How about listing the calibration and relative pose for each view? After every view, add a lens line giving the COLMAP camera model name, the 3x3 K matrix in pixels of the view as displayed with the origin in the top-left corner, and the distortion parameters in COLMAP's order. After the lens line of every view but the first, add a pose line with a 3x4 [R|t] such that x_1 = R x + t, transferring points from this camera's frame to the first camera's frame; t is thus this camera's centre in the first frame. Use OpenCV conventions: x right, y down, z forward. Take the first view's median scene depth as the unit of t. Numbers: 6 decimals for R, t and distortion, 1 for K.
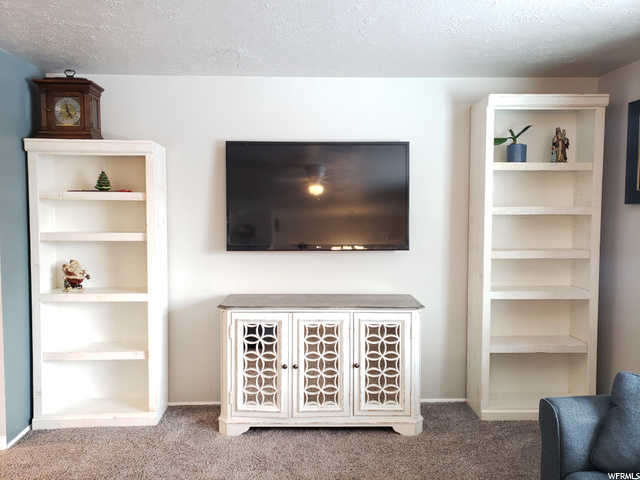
lens RADIAL K [[499.1, 0, 316.3], [0, 499.1, 242.1], [0, 0, 1]] dist [0.059823, -0.035477]
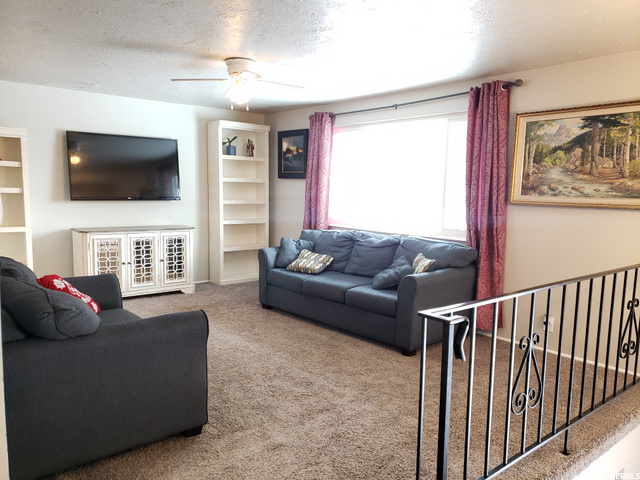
lens RADIAL K [[499.1, 0, 317.8], [0, 499.1, 241.2], [0, 0, 1]] dist [0.059823, -0.035477]
pose [[0.790436, -0.051300, 0.610393, -0.577649], [0.016139, 0.997885, 0.062967, 0.062194], [-0.612332, -0.039920, 0.789592, -0.806200]]
